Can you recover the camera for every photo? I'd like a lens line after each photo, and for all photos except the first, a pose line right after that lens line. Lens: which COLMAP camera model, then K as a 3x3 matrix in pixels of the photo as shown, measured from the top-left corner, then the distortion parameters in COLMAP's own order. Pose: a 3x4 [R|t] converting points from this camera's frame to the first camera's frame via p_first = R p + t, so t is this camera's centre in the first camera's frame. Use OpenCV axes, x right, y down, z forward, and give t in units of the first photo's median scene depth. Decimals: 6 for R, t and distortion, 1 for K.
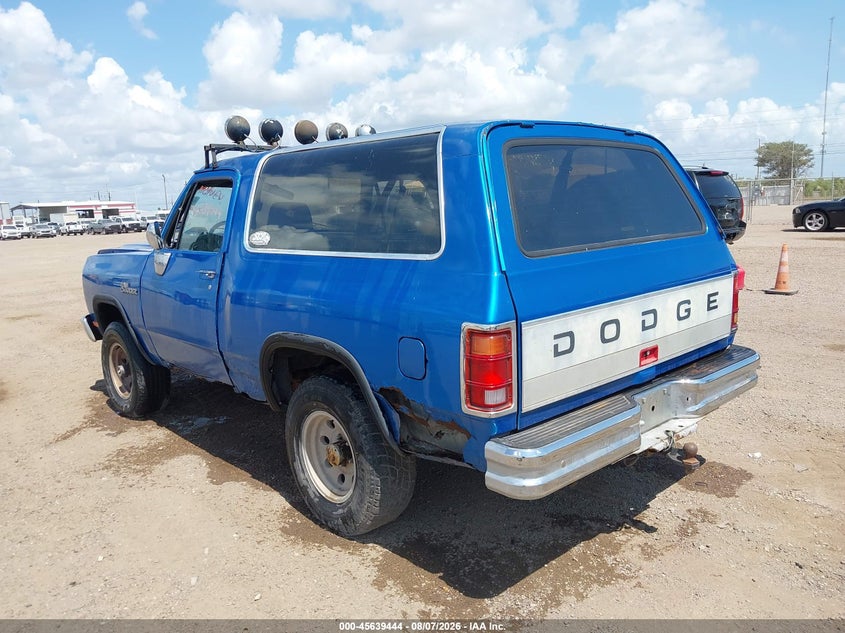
lens RADIAL K [[672.5, 0, 422.5], [0, 672.5, 316.5], [0, 0, 1]] dist [0.024171, -0.024115]
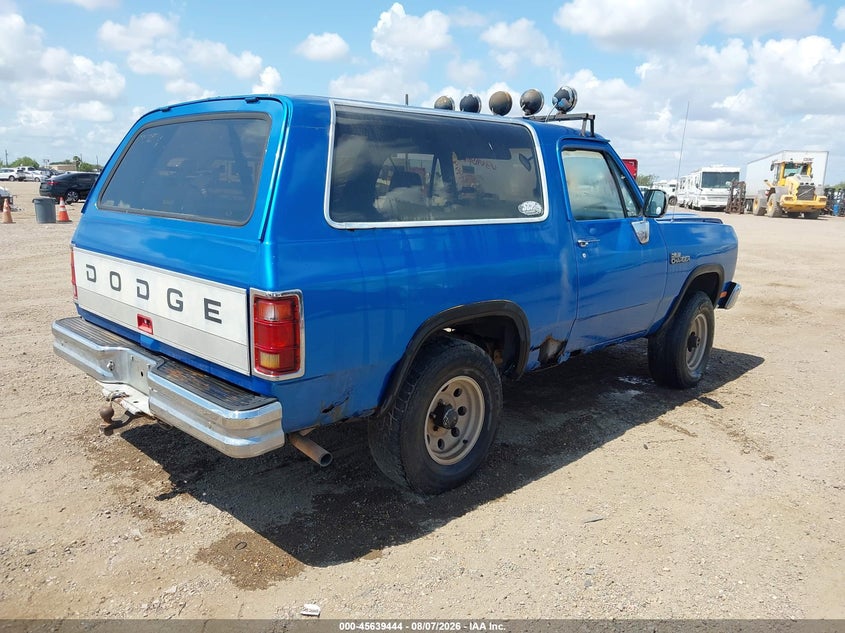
lens RADIAL K [[673.3, 0, 411.3], [0, 673.3, 321.5], [0, 0, 1]] dist [0.003851, -0.000802]
pose [[0.027063, 0.246452, -0.968777, 1.035072], [-0.194309, 0.951944, 0.236741, -0.207916], [0.980567, 0.181835, 0.073650, 1.013273]]
